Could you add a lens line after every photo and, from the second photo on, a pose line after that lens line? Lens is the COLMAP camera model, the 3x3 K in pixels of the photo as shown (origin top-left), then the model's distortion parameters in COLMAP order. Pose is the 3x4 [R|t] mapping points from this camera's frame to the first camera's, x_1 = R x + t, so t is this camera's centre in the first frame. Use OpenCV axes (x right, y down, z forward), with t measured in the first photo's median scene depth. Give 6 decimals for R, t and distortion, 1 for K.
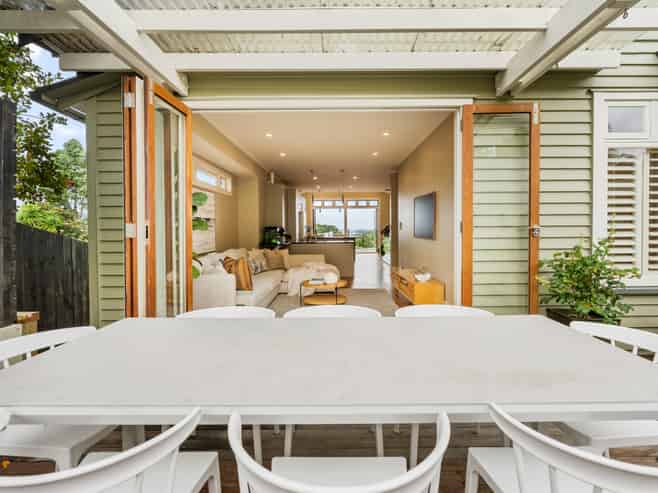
lens RADIAL K [[338.6, 0, 338.1], [0, 338.6, 236.4], [0, 0, 1]] dist [-0.004168, 0.000872]
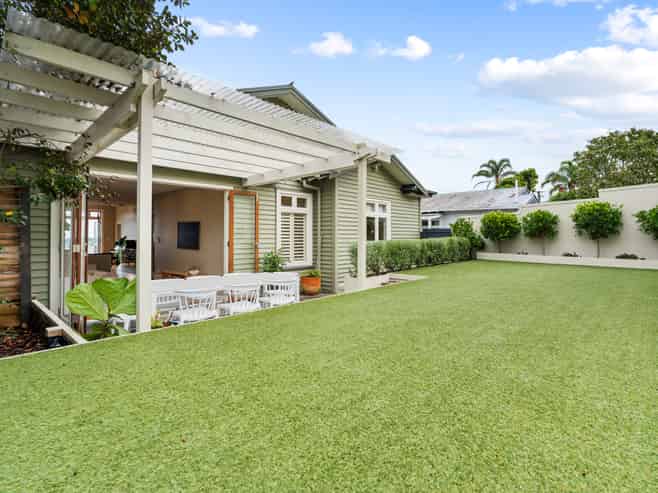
lens RADIAL K [[338.6, 0, 333.0], [0, 338.6, 241.8], [0, 0, 1]] dist [-0.004168, 0.000872]
pose [[0.677469, -0.002123, 0.735548, -0.771195], [0.007308, 0.999966, -0.003845, -0.027565], [-0.735515, 0.007980, 0.677461, -0.962542]]
